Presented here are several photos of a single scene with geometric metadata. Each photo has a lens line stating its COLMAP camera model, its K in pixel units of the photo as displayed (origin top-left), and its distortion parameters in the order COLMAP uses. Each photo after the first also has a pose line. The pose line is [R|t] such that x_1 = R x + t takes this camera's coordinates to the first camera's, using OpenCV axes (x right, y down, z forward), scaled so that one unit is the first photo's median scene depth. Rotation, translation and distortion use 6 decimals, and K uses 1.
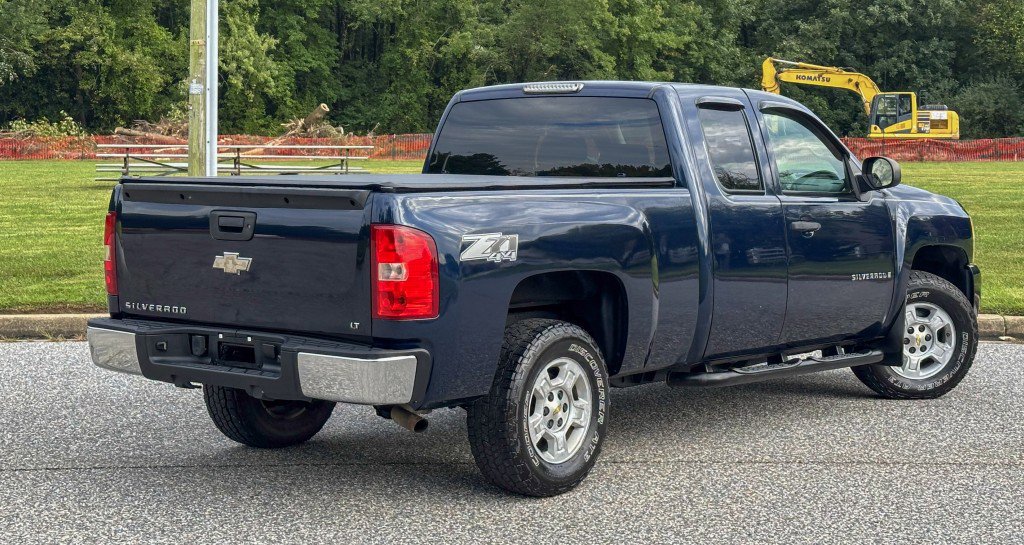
lens RADIAL K [[1800.6, 0, 515.0], [0, 1800.6, 168.1], [0, 0, 1]] dist [0.122834, 0.075170]
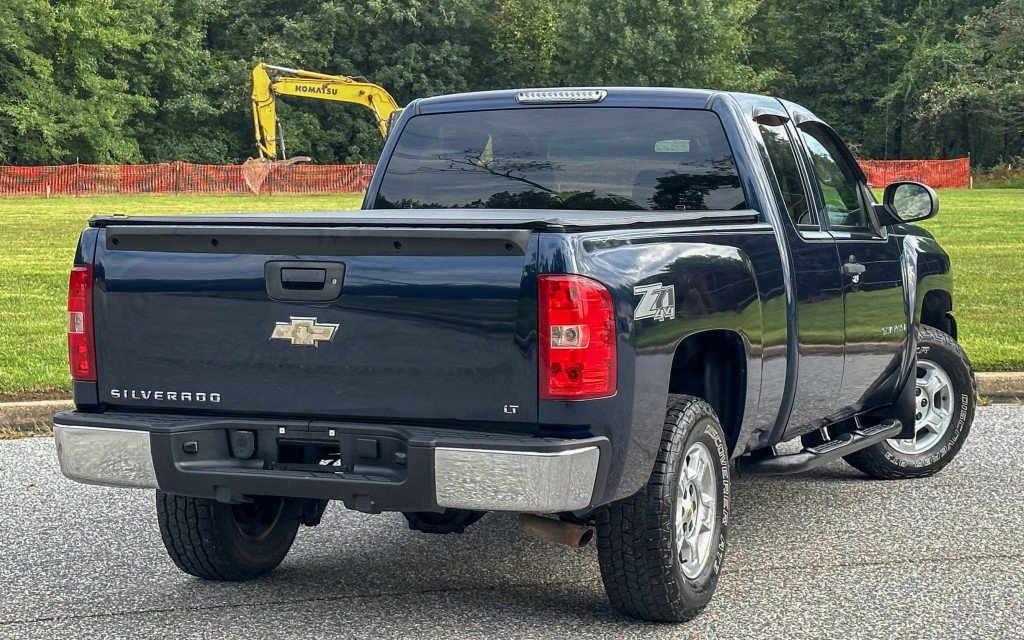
lens RADIAL K [[2279.4, 0, 508.7], [0, 2279.4, 258.3], [0, 0, 1]] dist [0.193092, -0.173803]
pose [[0.961014, -0.017444, 0.275949, -0.246891], [0.010901, 0.999622, 0.025227, -0.000005], [-0.276285, -0.021236, 0.960841, 0.058725]]
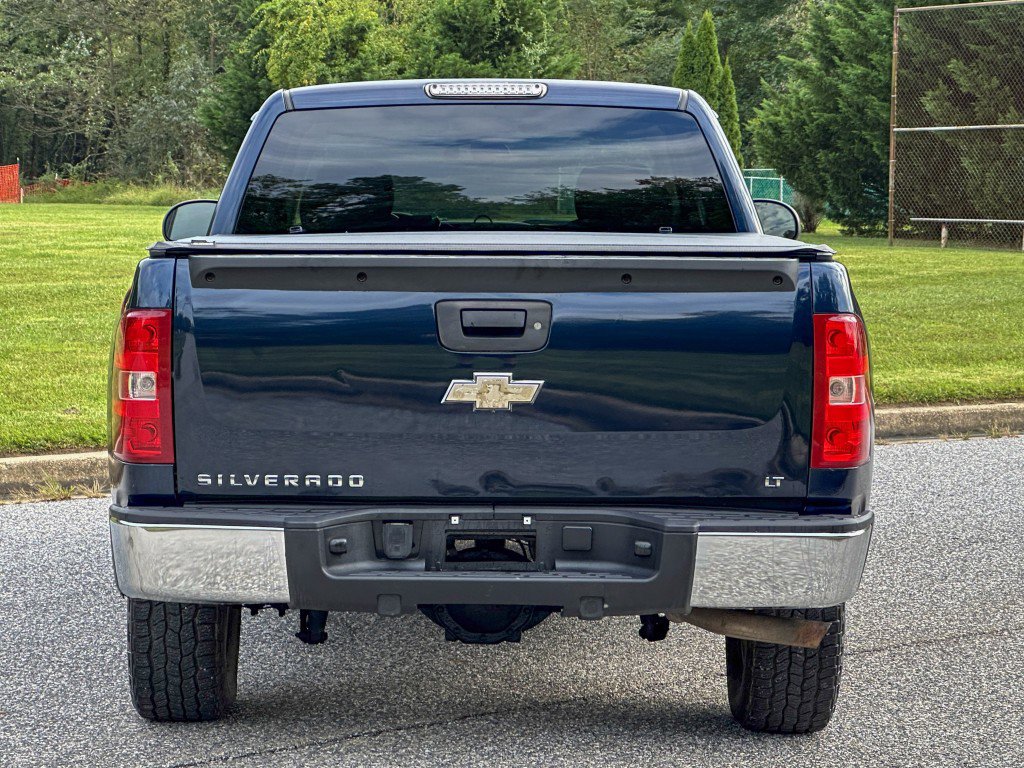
lens RADIAL K [[2827.7, 0, 512.0], [0, 2827.7, 384.0], [0, 0, 1]] dist [-0.184586, 6.835845]
pose [[0.773078, -0.046485, 0.632606, -0.531624], [0.008501, 0.997981, 0.062945, -0.004473], [-0.634254, -0.043284, 0.771912, 0.225650]]
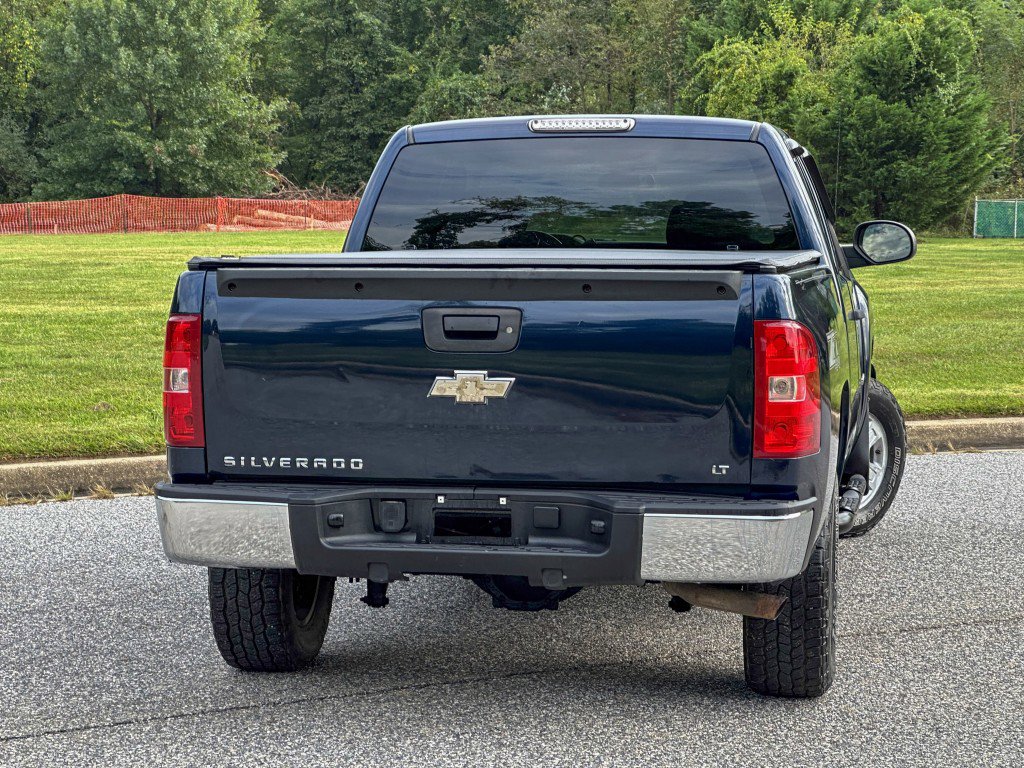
lens RADIAL K [[2525.3, 0, 528.7], [0, 2525.3, 385.4], [0, 0, 1]] dist [-0.131615, 4.737127]
pose [[0.871484, -0.038278, 0.488927, -0.433306], [0.011227, 0.998245, 0.058141, -0.000720], [-0.490295, -0.045180, 0.870385, 0.143555]]
